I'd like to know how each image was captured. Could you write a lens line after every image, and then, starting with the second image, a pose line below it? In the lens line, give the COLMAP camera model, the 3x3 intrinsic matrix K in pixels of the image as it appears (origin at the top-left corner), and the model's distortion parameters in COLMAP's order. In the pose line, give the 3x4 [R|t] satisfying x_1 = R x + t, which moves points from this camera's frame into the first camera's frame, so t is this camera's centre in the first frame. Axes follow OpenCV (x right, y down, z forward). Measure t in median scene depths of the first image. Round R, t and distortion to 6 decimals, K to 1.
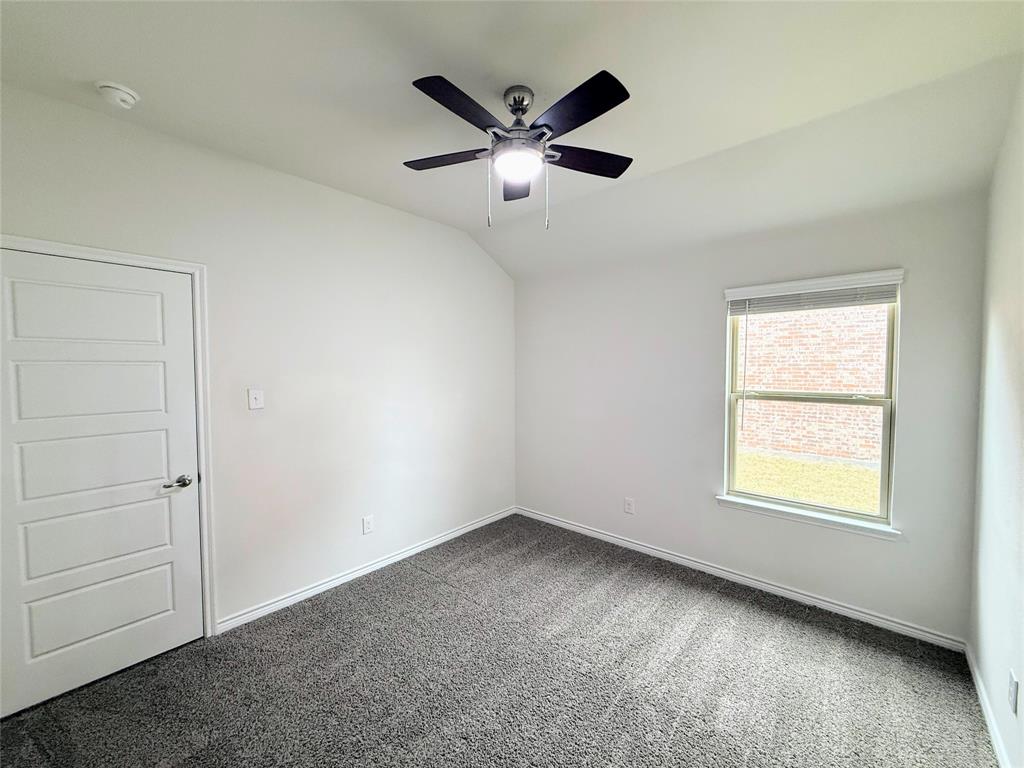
lens RADIAL K [[406.7, 0, 508.7], [0, 406.7, 385.2], [0, 0, 1]] dist [-0.000146, 0.000000]
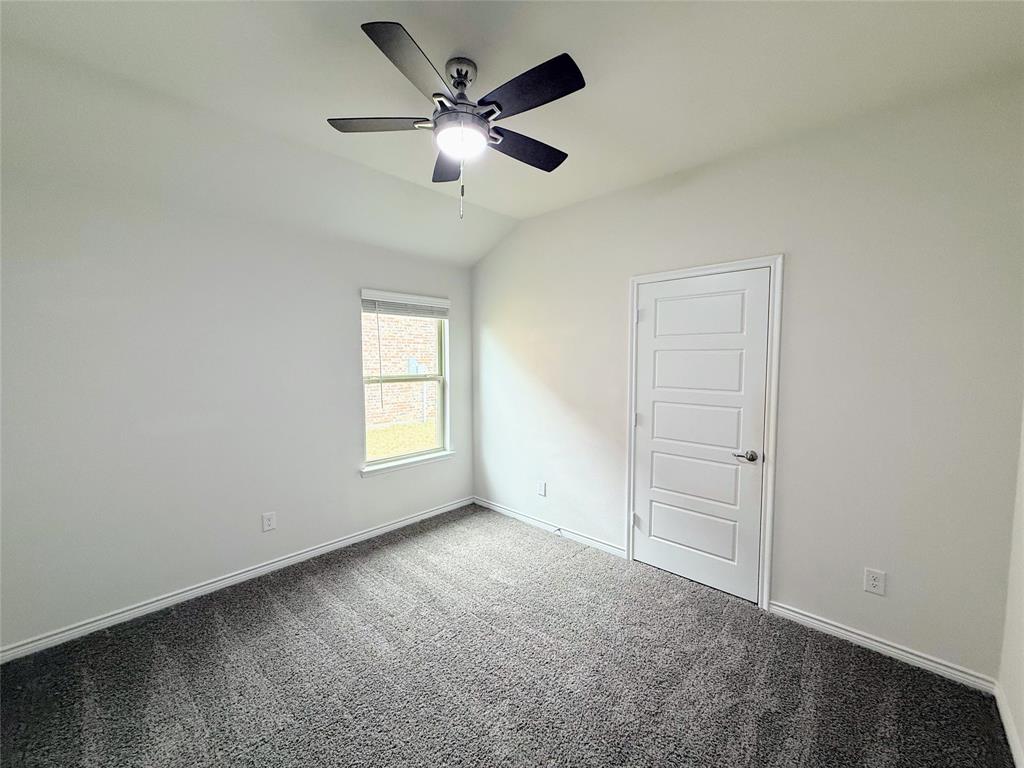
lens RADIAL K [[410.1, 0, 510.1], [0, 410.1, 382.1], [0, 0, 1]] dist [-0.001853, -0.000308]
pose [[0.019937, -0.054392, 0.998321, -0.684061], [0.041156, 0.997717, 0.053537, -0.018815], [-0.998954, 0.040020, 0.022130, 0.624221]]
